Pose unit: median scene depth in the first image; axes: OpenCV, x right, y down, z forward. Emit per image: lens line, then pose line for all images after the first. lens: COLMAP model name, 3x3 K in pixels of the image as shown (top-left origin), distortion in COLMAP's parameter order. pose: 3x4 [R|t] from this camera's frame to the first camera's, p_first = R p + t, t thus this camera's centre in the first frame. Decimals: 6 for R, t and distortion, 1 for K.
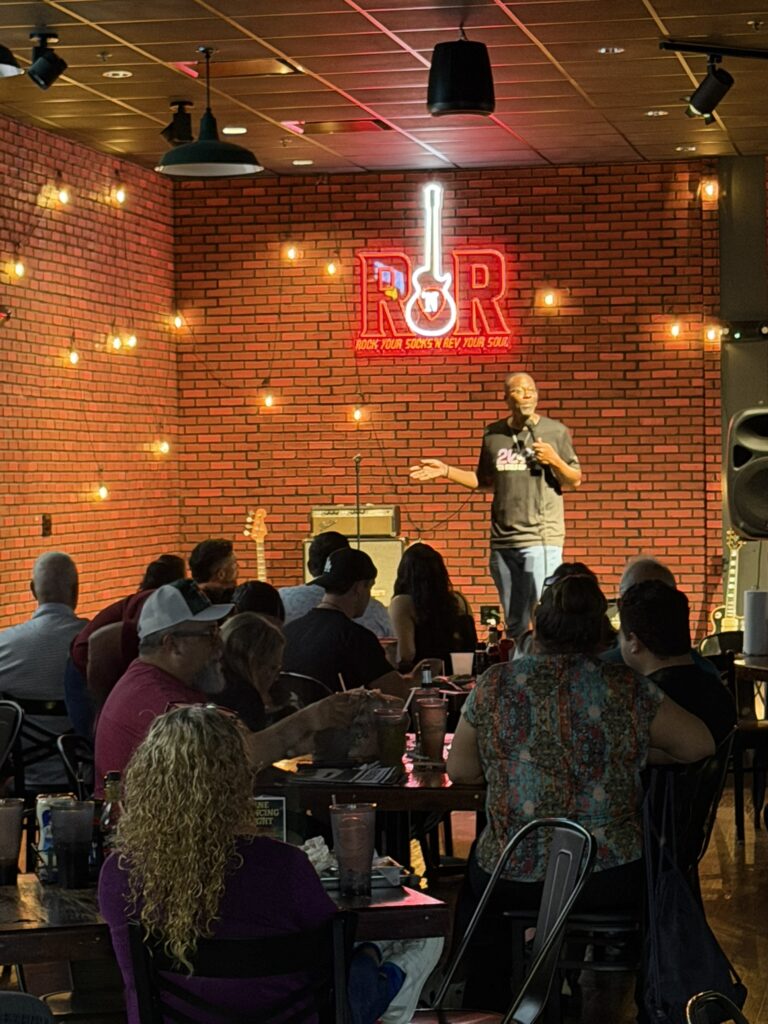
lens RADIAL K [[2899.6, 0, 384.0], [0, 2899.6, 512.0], [0, 0, 1]] dist [0.046220, 1.550953]
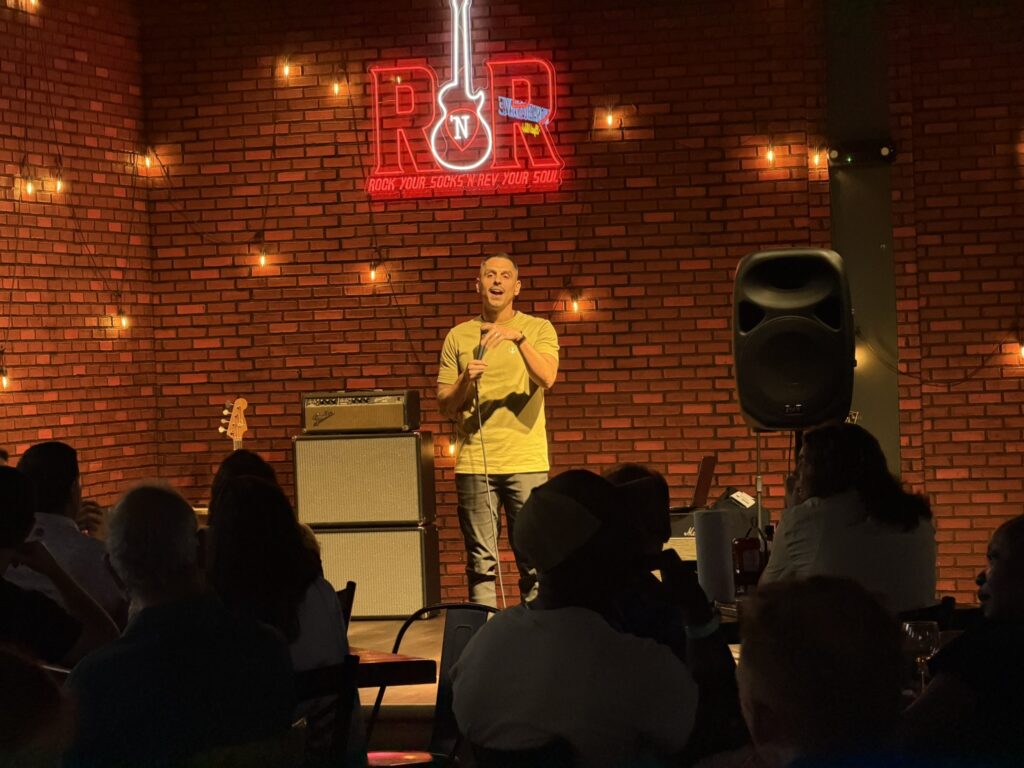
lens RADIAL K [[3096.8, 0, 512.0], [0, 3096.8, 384.0], [0, 0, 1]] dist [0.166959, 0.682677]
pose [[0.995532, -0.019164, -0.092461, 0.105669], [0.018918, 0.999815, -0.003533, -0.000572], [0.092511, 0.001768, 0.995710, 0.175495]]
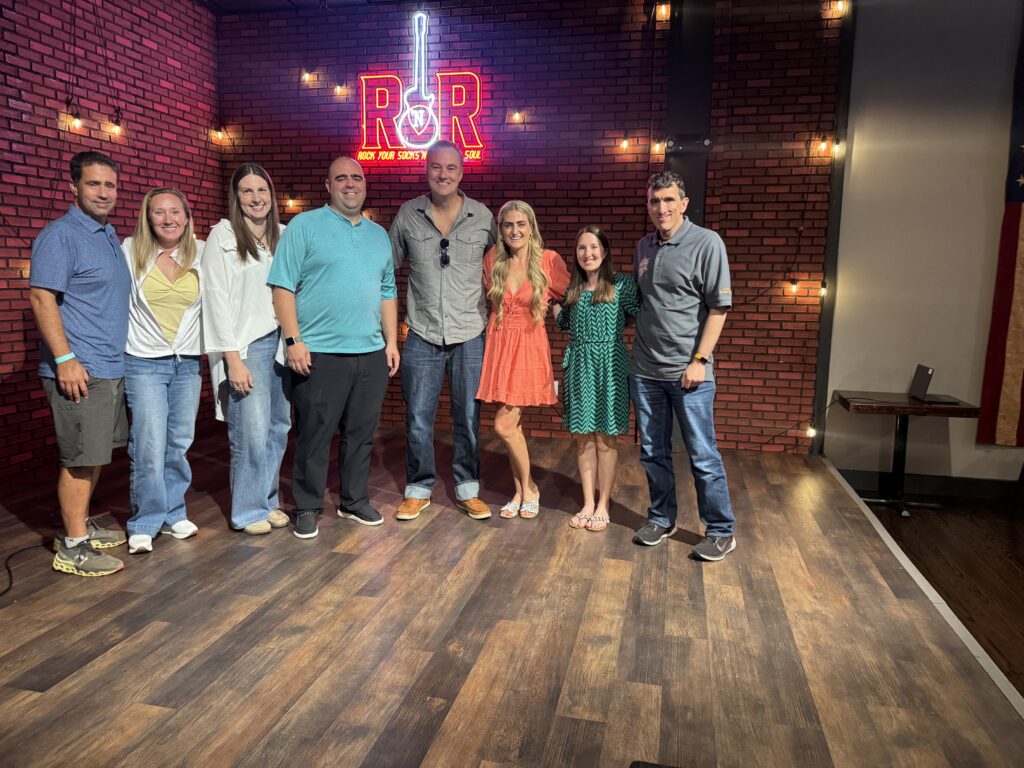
lens RADIAL K [[721.8, 0, 516.8], [0, 721.8, 378.8], [0, 0, 1]] dist [0.034805, -0.035656]
pose [[0.998926, 0.035723, -0.029517, 0.068987], [-0.031732, 0.991509, 0.126110, -0.006005], [0.033772, -0.125038, 0.991577, 0.698418]]
